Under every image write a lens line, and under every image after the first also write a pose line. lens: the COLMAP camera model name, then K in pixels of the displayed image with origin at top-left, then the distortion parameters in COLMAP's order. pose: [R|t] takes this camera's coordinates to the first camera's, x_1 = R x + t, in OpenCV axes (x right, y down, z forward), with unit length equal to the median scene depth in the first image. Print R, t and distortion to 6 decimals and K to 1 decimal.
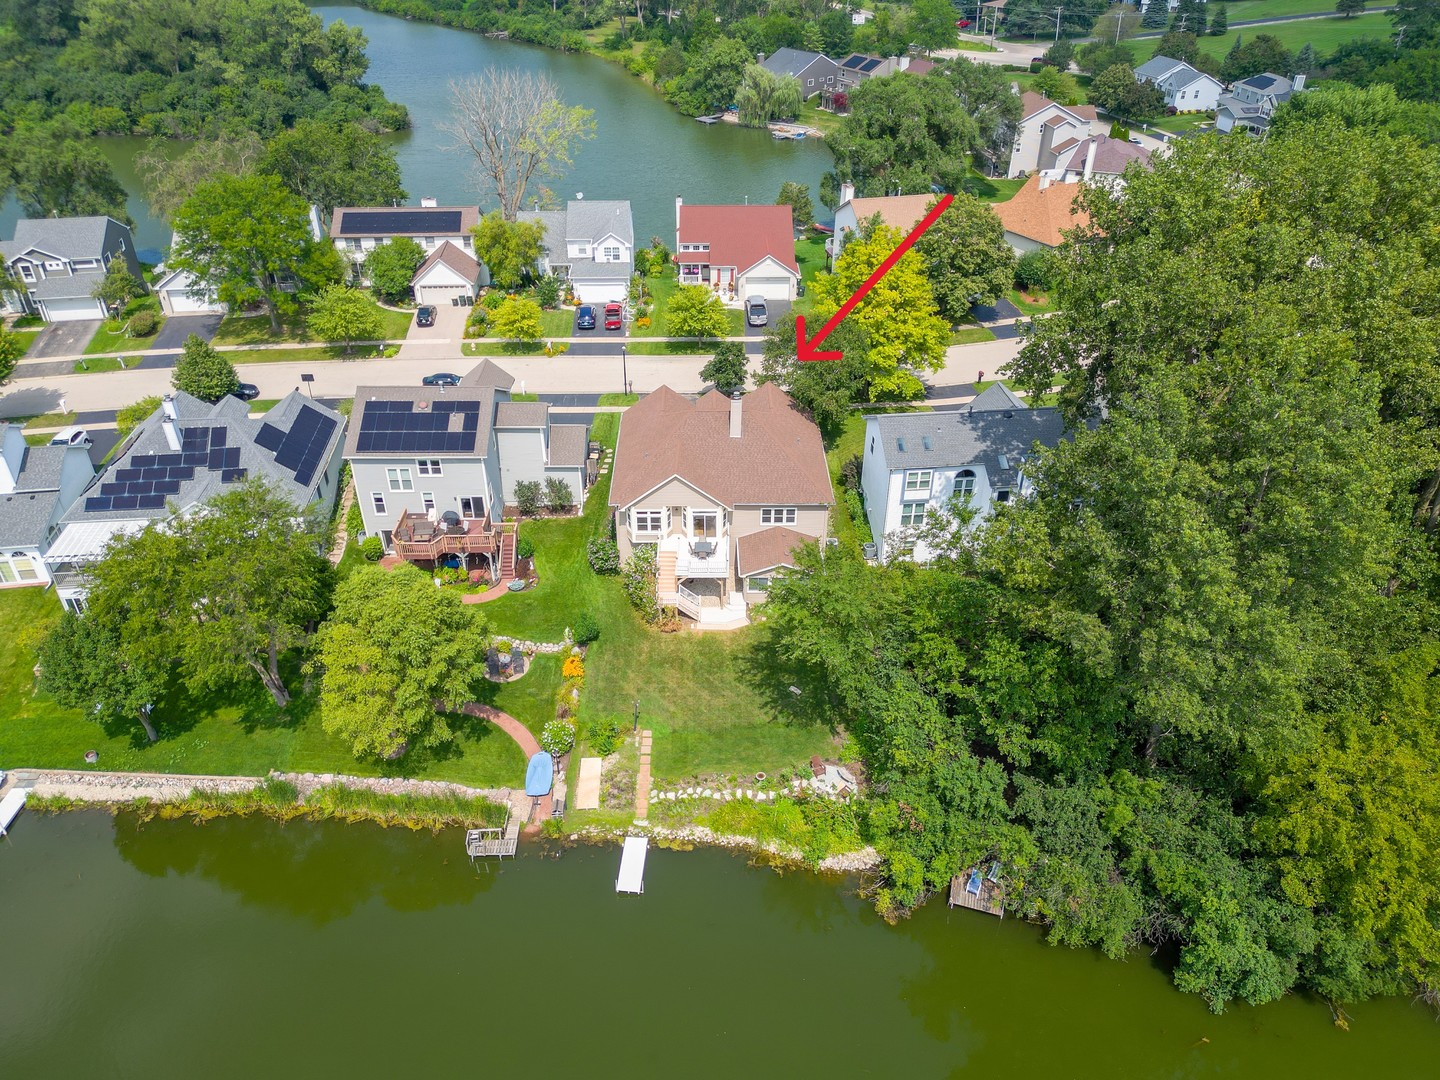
lens RADIAL K [[1022.4, 0, 720.0], [0, 1022.4, 540.0], [0, 0, 1]] dist [0.020105, -0.003146]
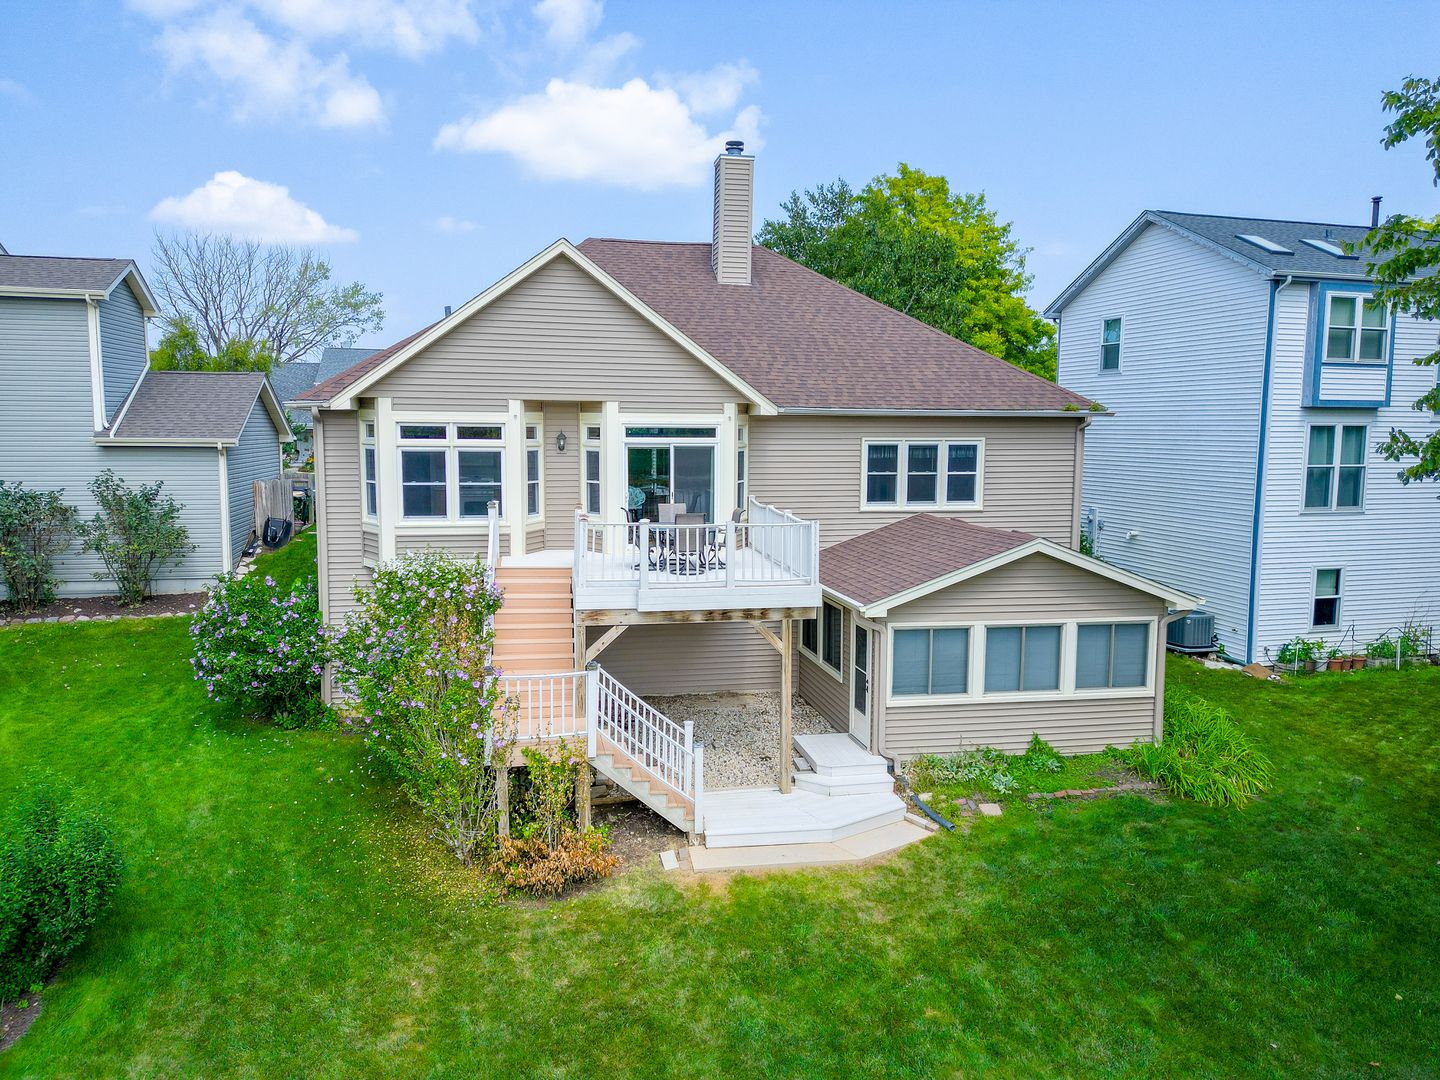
lens RADIAL K [[1022.4, 0, 720.0], [0, 1022.4, 540.0], [0, 0, 1]] dist [0.020105, -0.003146]
pose [[0.981554, -0.013063, 0.190739, -0.052952], [0.097744, 0.891710, -0.441927, 0.114317], [-0.164311, 0.452419, 0.876538, 0.775491]]
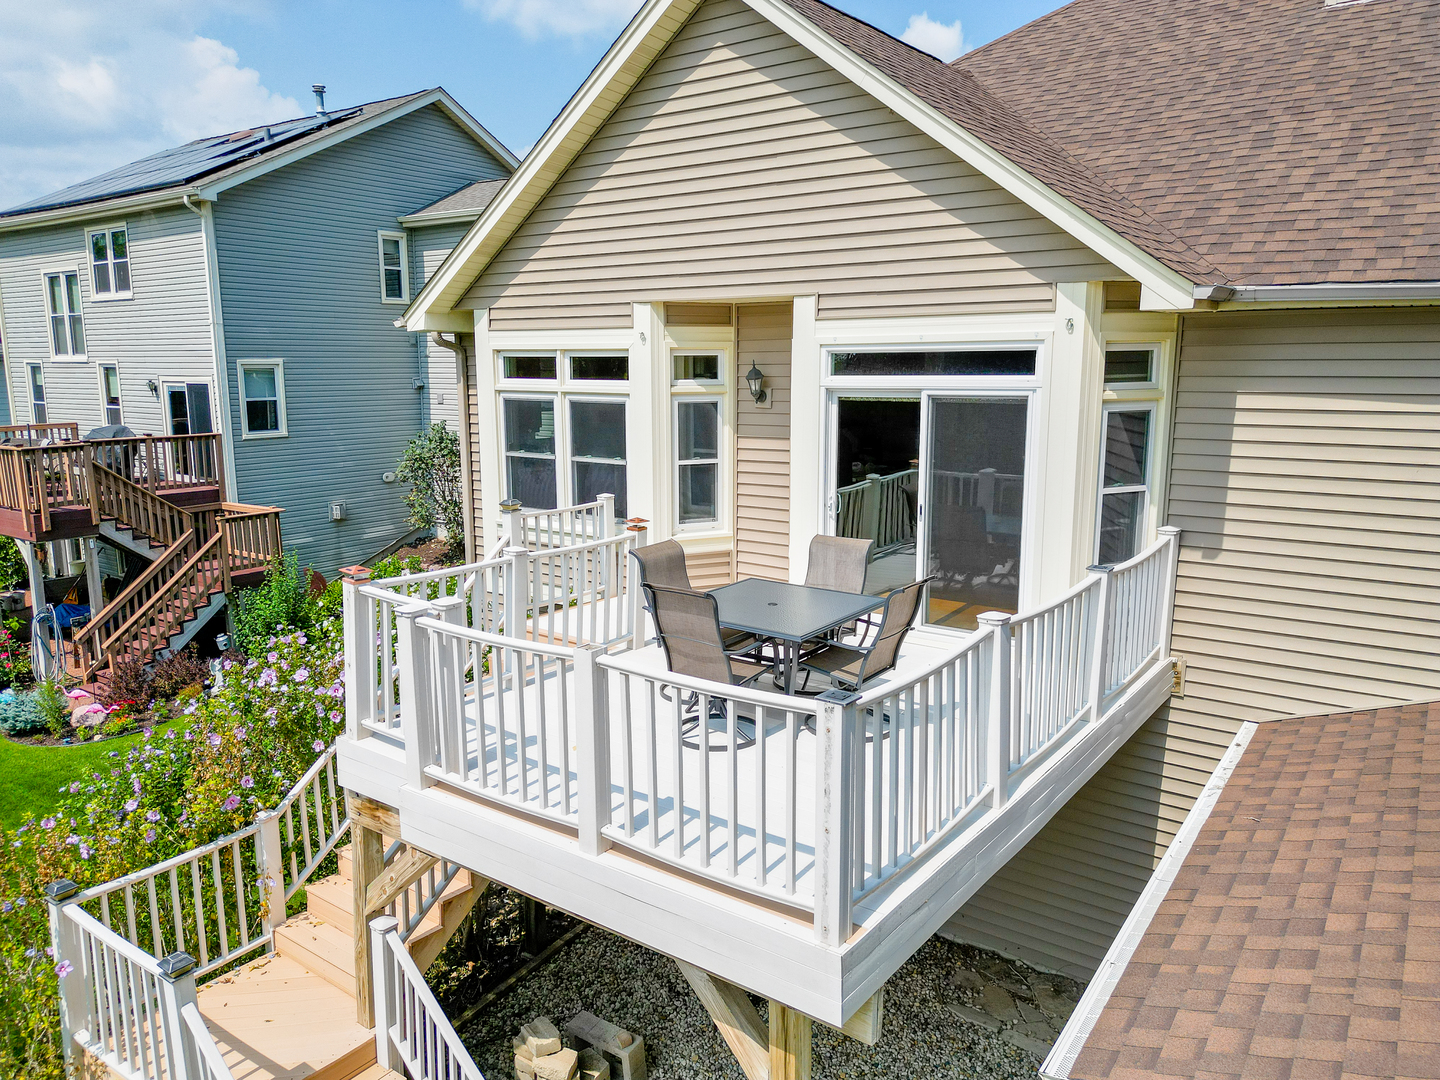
lens RADIAL K [[1022.4, 0, 720.0], [0, 1022.4, 540.0], [0, 0, 1]] dist [0.020105, -0.003146]
pose [[0.813290, 0.097016, -0.573714, 0.032537], [-0.313497, 0.903712, -0.291589, 0.029880], [0.490183, 0.417004, 0.765394, 0.905992]]
